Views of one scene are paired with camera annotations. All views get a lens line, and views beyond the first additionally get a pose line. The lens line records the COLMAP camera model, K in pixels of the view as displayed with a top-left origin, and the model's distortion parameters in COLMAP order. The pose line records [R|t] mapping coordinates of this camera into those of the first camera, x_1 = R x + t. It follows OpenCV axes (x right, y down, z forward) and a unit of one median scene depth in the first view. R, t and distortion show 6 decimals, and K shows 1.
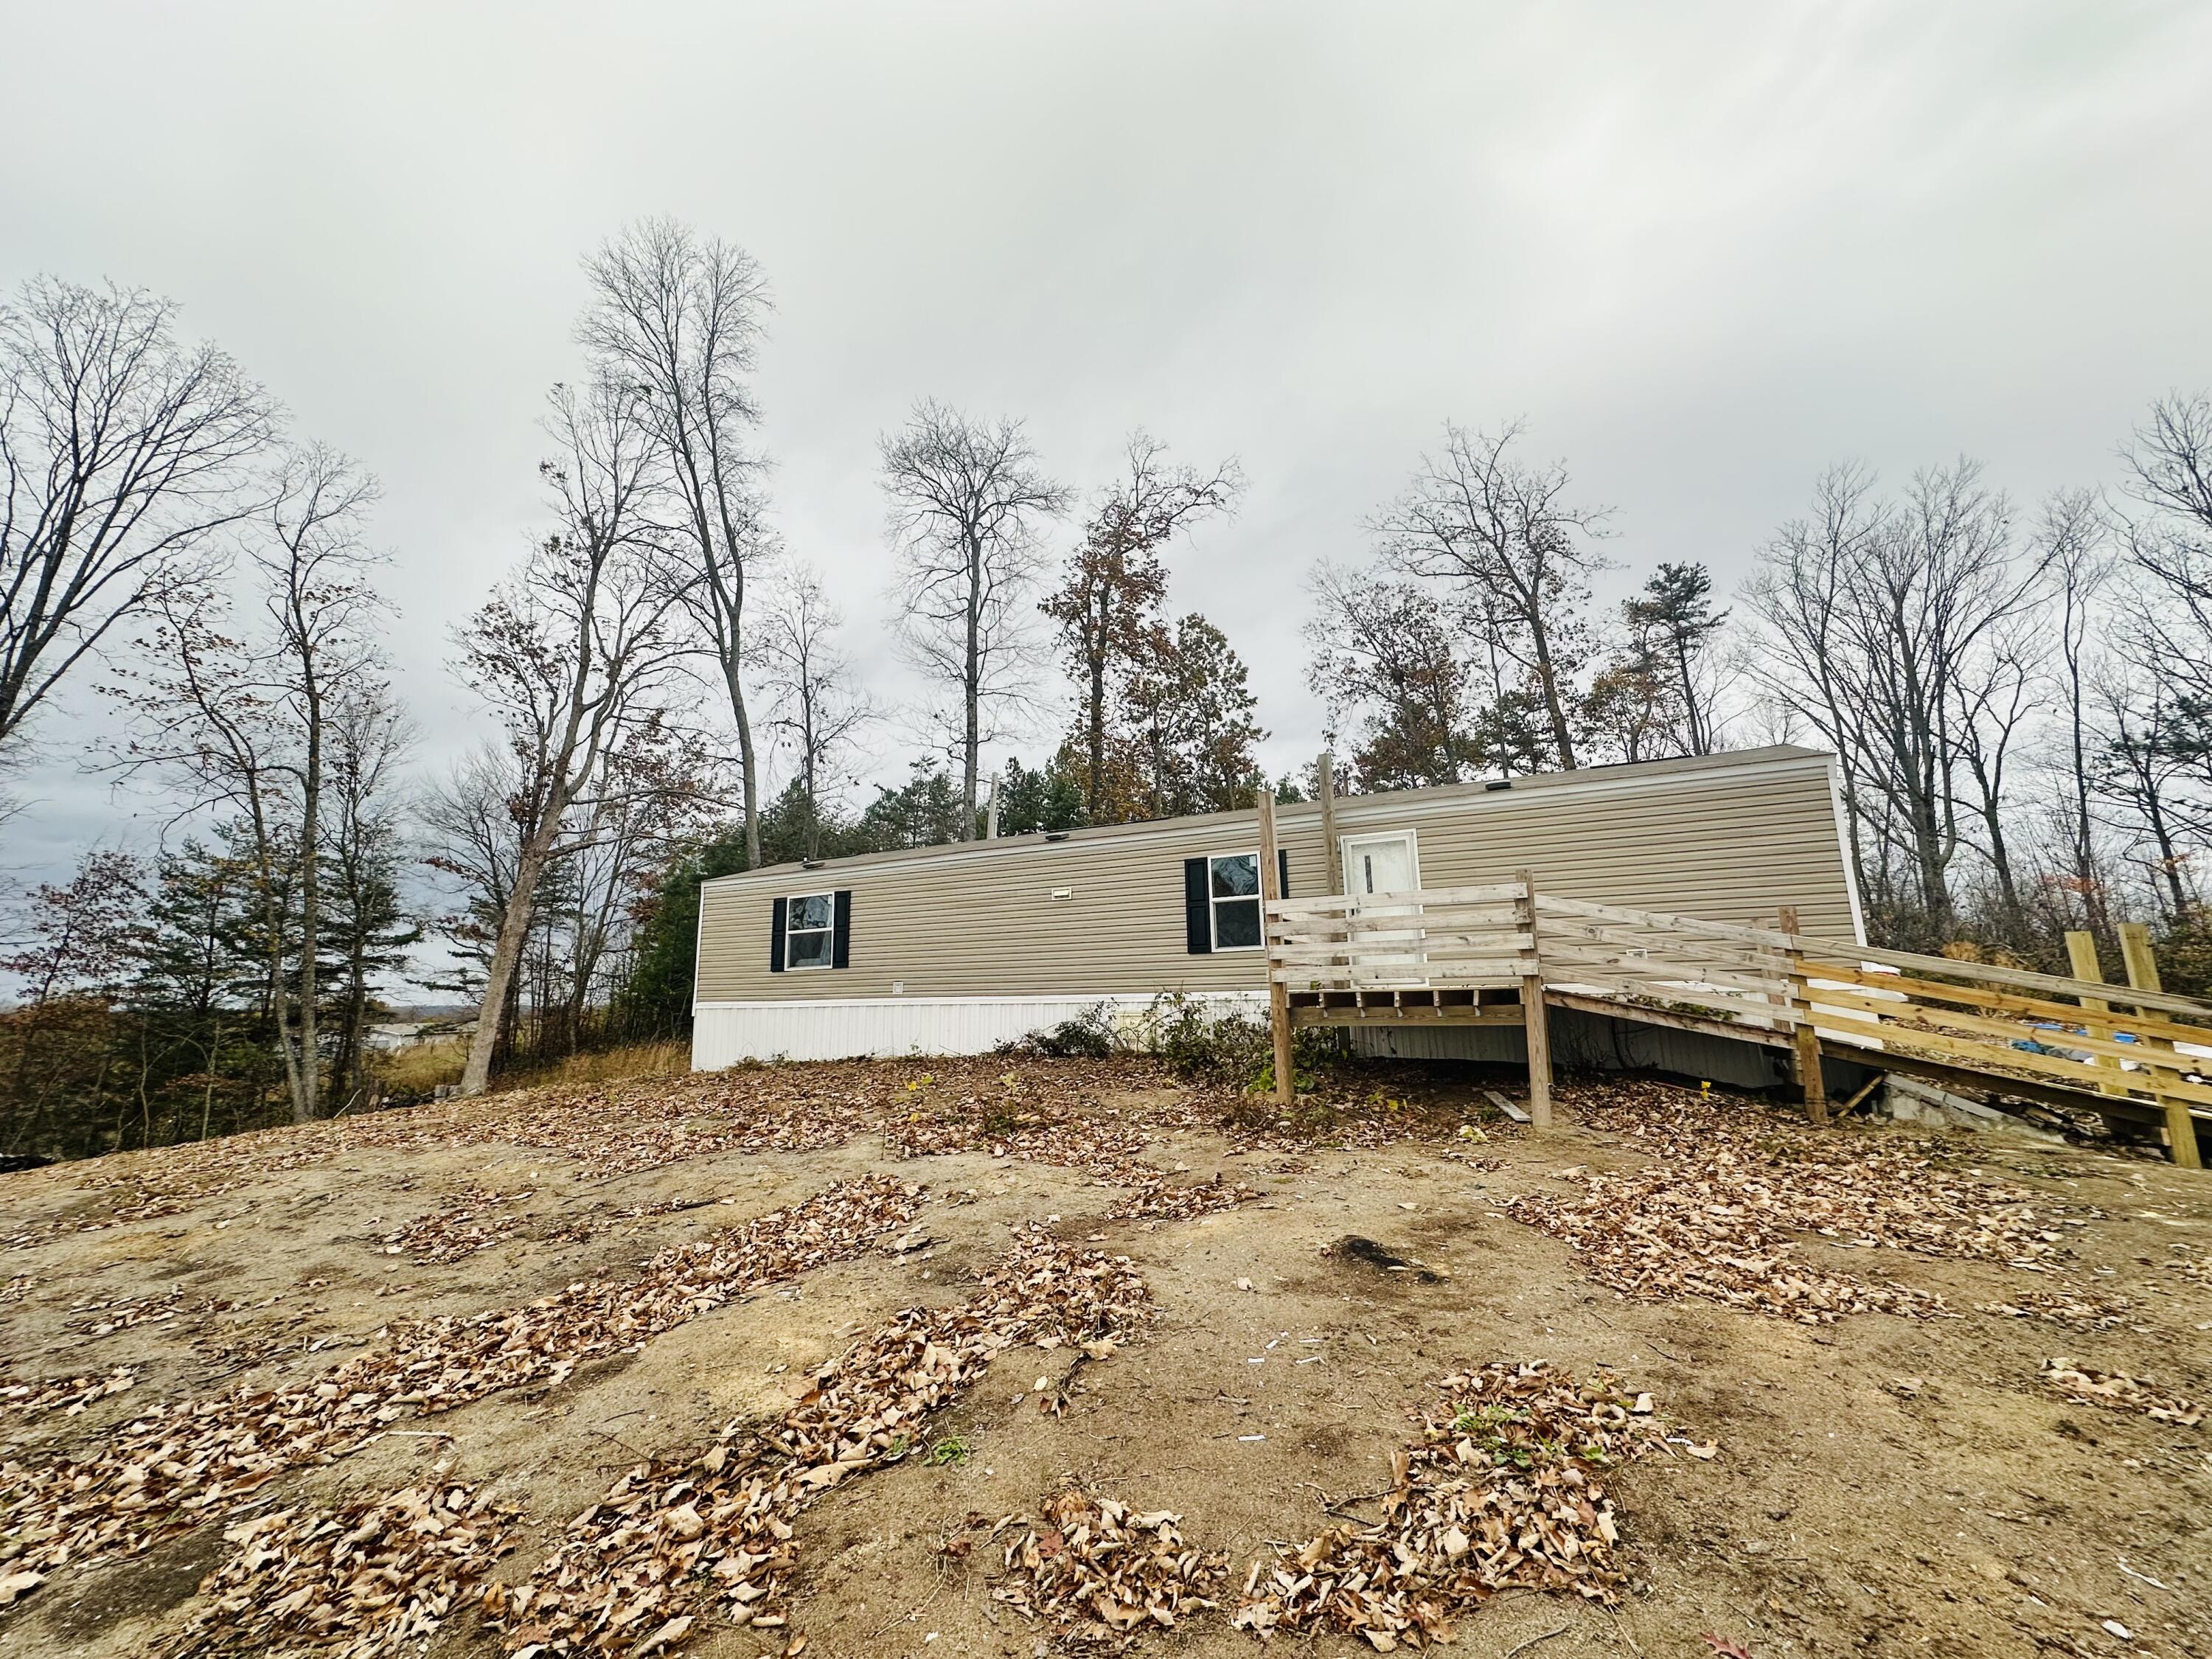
lens RADIAL K [[898.6, 0, 1098.7], [0, 898.6, 822.7], [0, 0, 1]] dist [-0.004188, 0.000275]
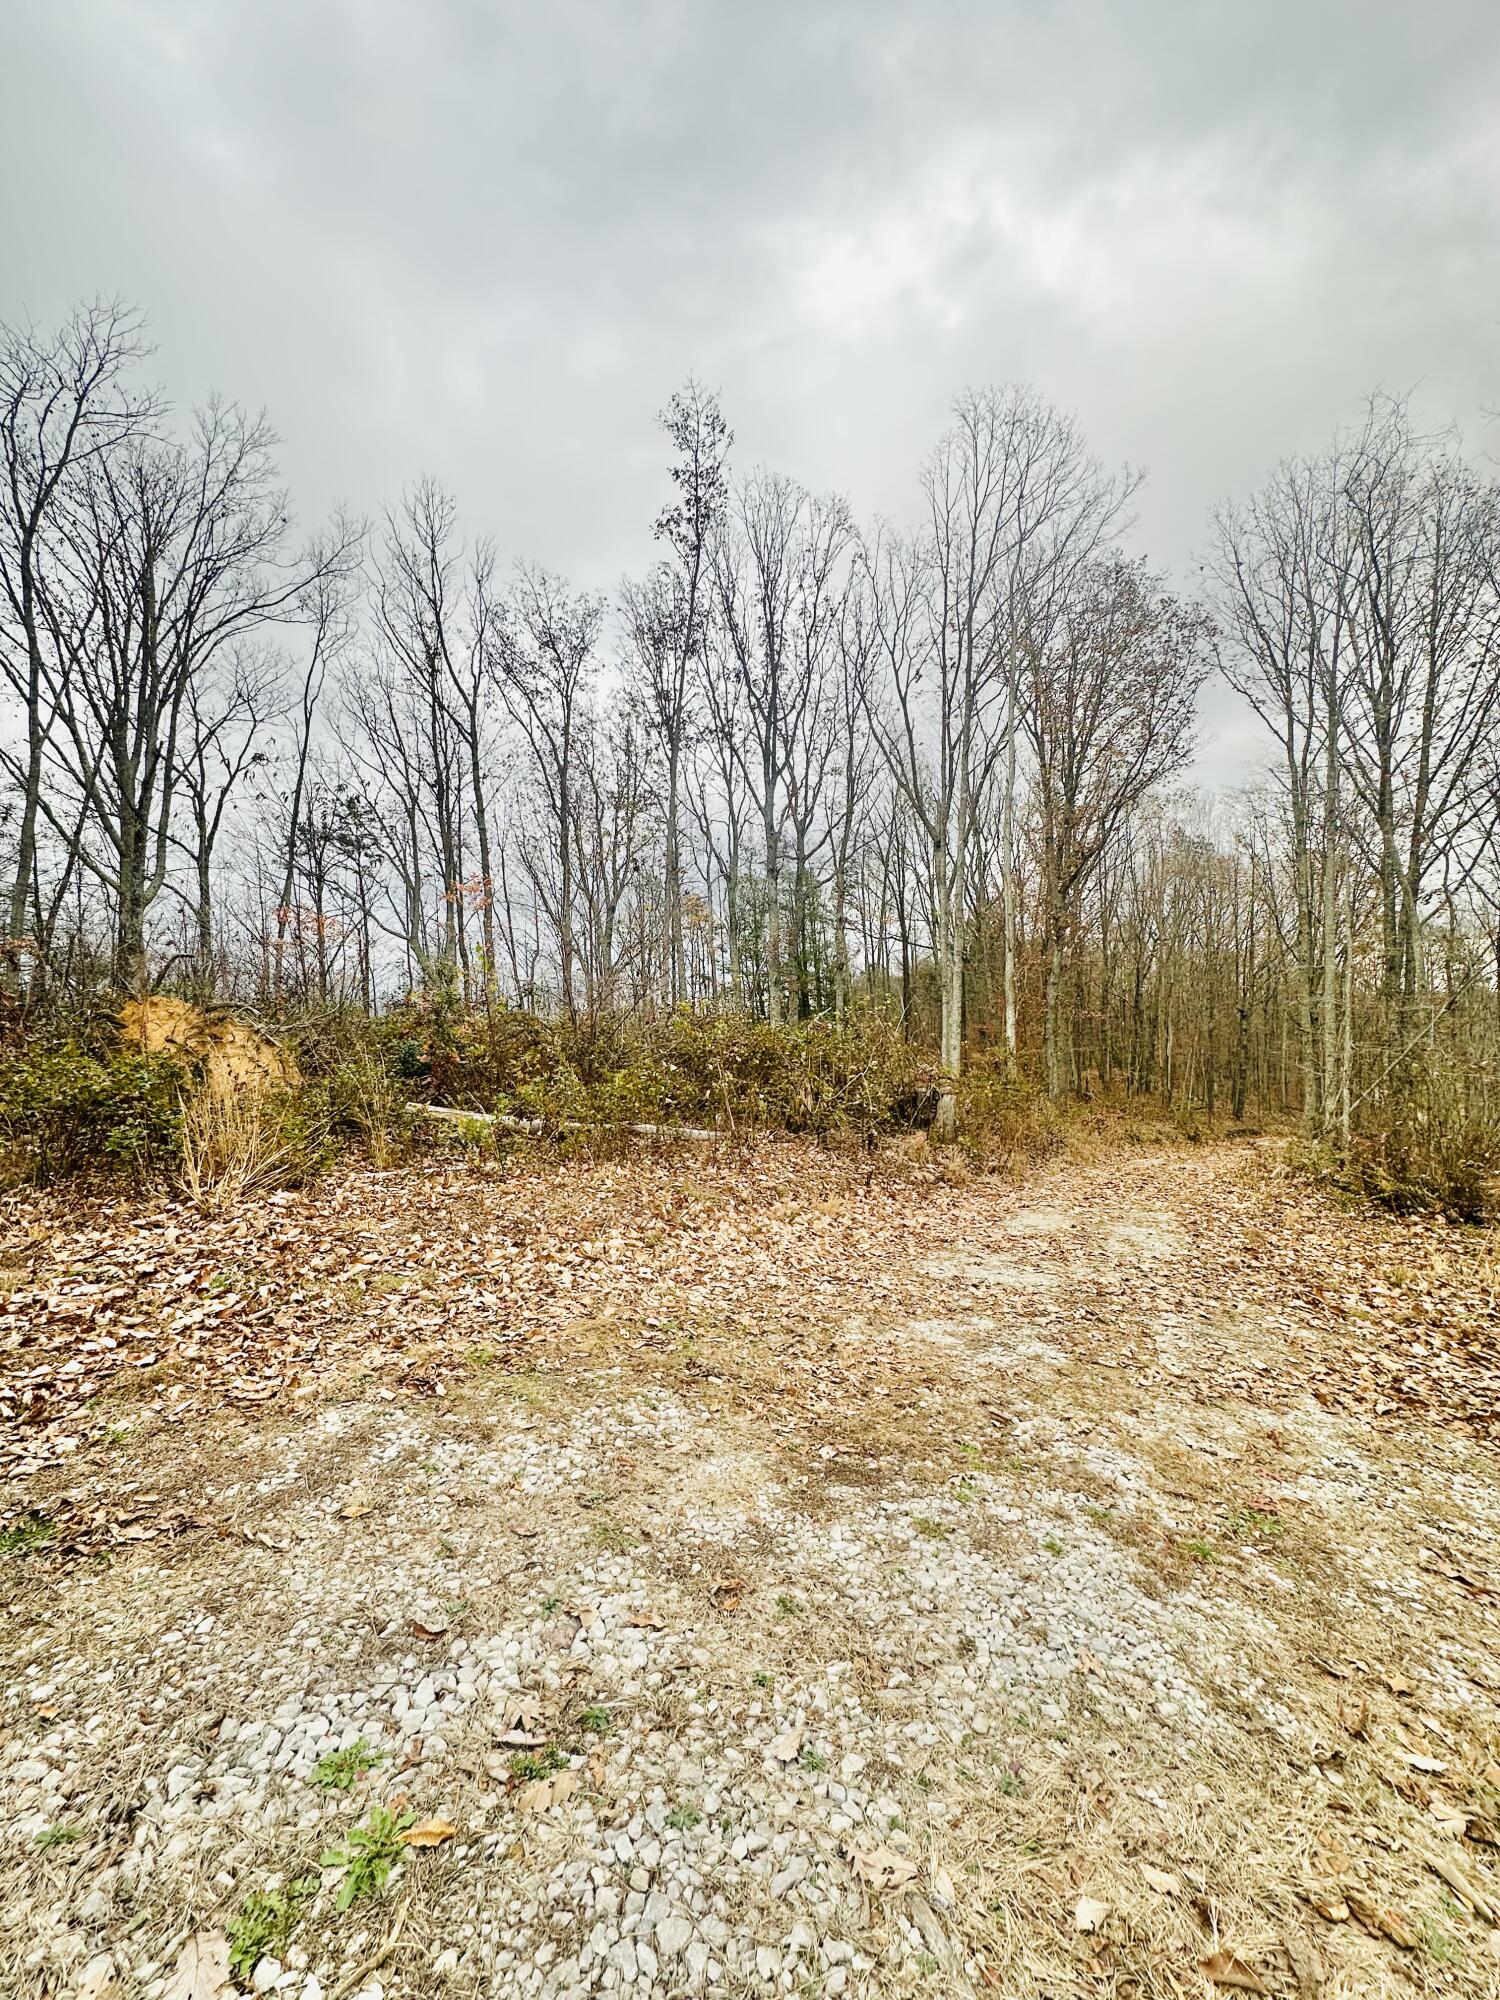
lens RADIAL K [[812.5, 0, 745.2], [0, 812.5, 994.8], [0, 0, 1]] dist [-0.004188, 0.000275]
pose [[0.169842, 0.028684, 0.985054, 0.335293], [-0.160517, 0.987032, -0.001065, 0.037537], [-0.972311, -0.157937, 0.172244, 0.354755]]
